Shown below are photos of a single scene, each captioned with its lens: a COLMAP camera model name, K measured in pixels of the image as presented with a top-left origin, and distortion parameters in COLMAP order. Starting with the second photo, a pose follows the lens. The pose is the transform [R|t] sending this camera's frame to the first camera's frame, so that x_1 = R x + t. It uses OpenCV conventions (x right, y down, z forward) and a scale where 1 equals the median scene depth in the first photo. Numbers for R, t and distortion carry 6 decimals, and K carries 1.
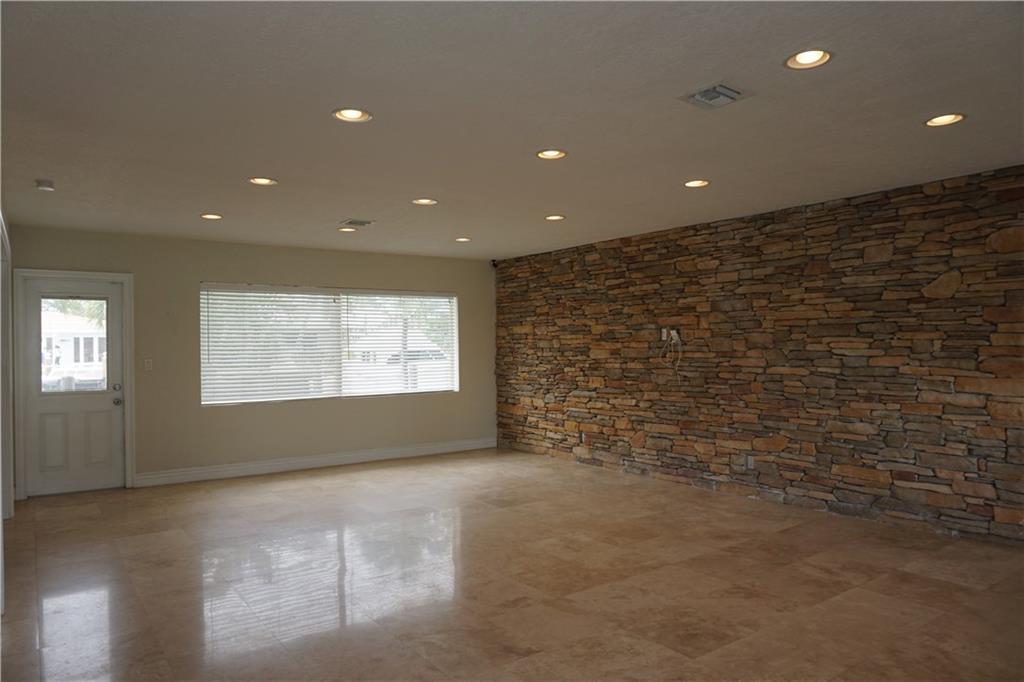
lens RADIAL K [[679.3, 0, 513.0], [0, 679.3, 344.8], [0, 0, 1]] dist [-0.045554, 0.028378]
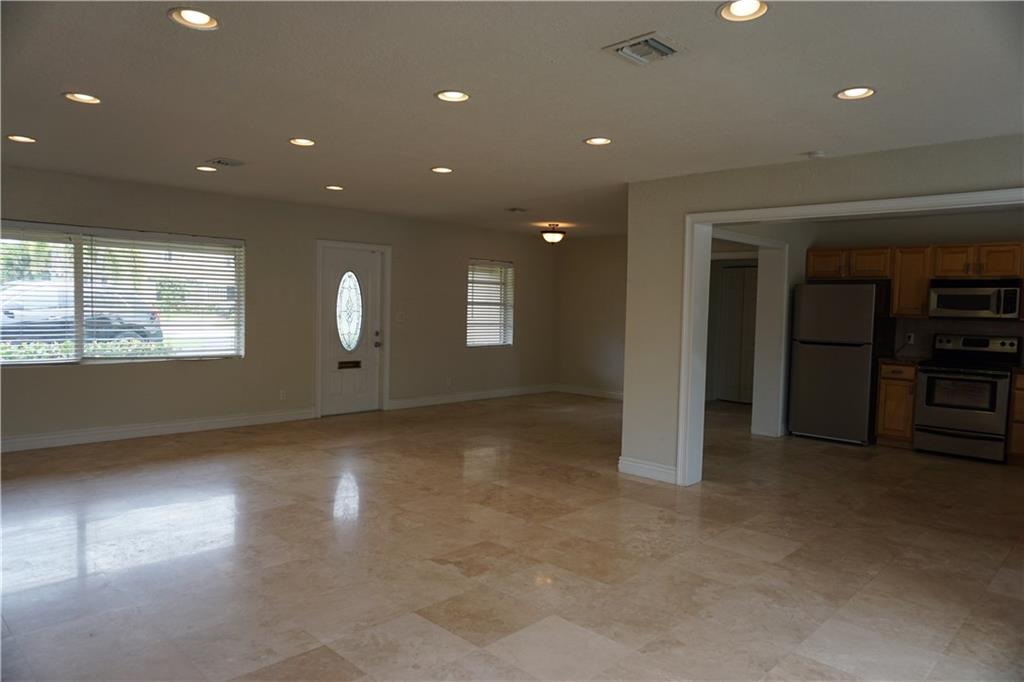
lens RADIAL K [[679.3, 0, 507.5], [0, 679.3, 334.4], [0, 0, 1]] dist [-0.045554, 0.028378]
pose [[-0.985914, -0.005768, -0.167151, -0.061945], [-0.014170, 0.998692, 0.049121, -0.010259], [0.166649, 0.050797, -0.984707, 1.404729]]
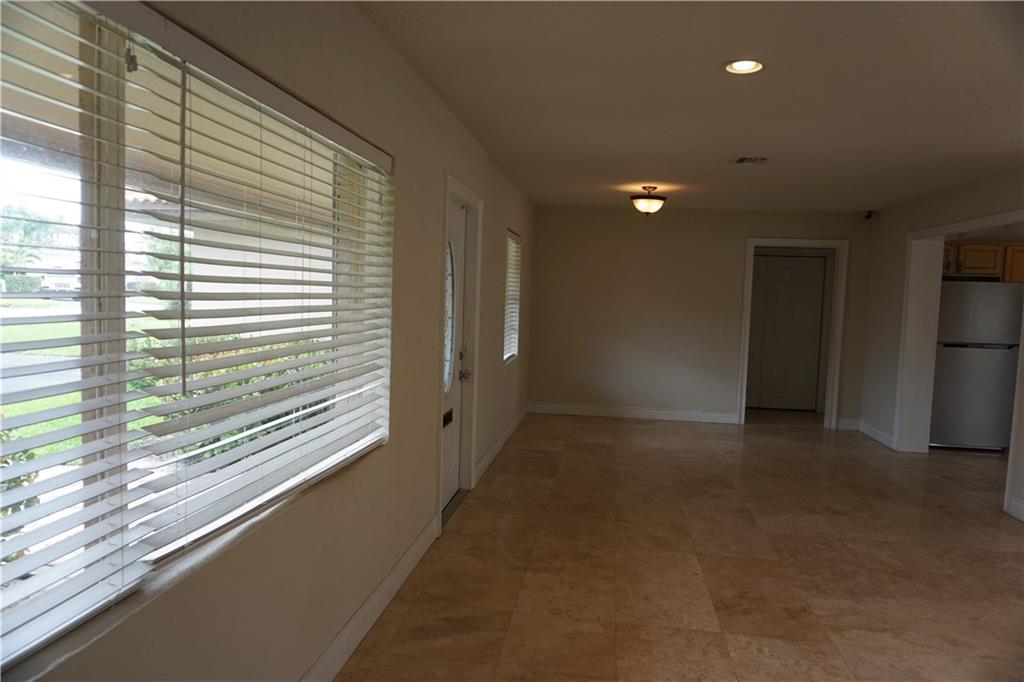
lens RADIAL K [[679.3, 0, 505.5], [0, 679.3, 341.0], [0, 0, 1]] dist [-0.045554, 0.028378]
pose [[-0.702706, 0.037573, -0.710487, 0.505212], [-0.025939, 0.996588, 0.078358, -0.018129], [0.711007, 0.073492, -0.699334, 0.538619]]
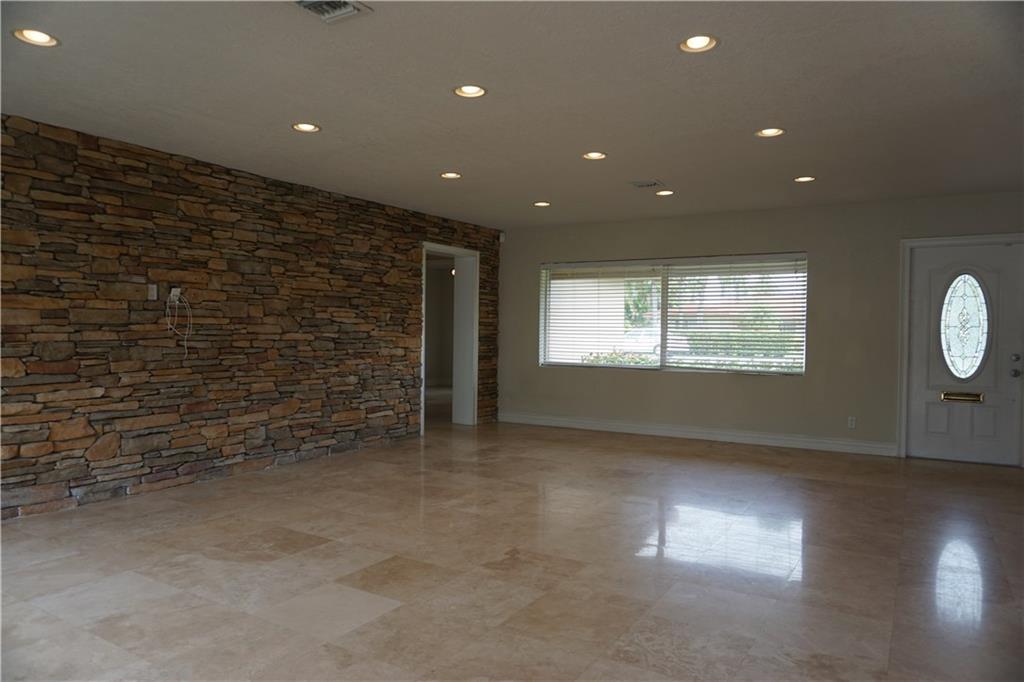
lens RADIAL K [[679.3, 0, 510.8], [0, 679.3, 339.0], [0, 0, 1]] dist [-0.045554, 0.028378]
pose [[-0.384098, -0.004627, 0.923281, -0.666247], [-0.004643, 0.999984, 0.003080, 0.034913], [-0.923281, -0.003104, -0.384113, 1.031174]]
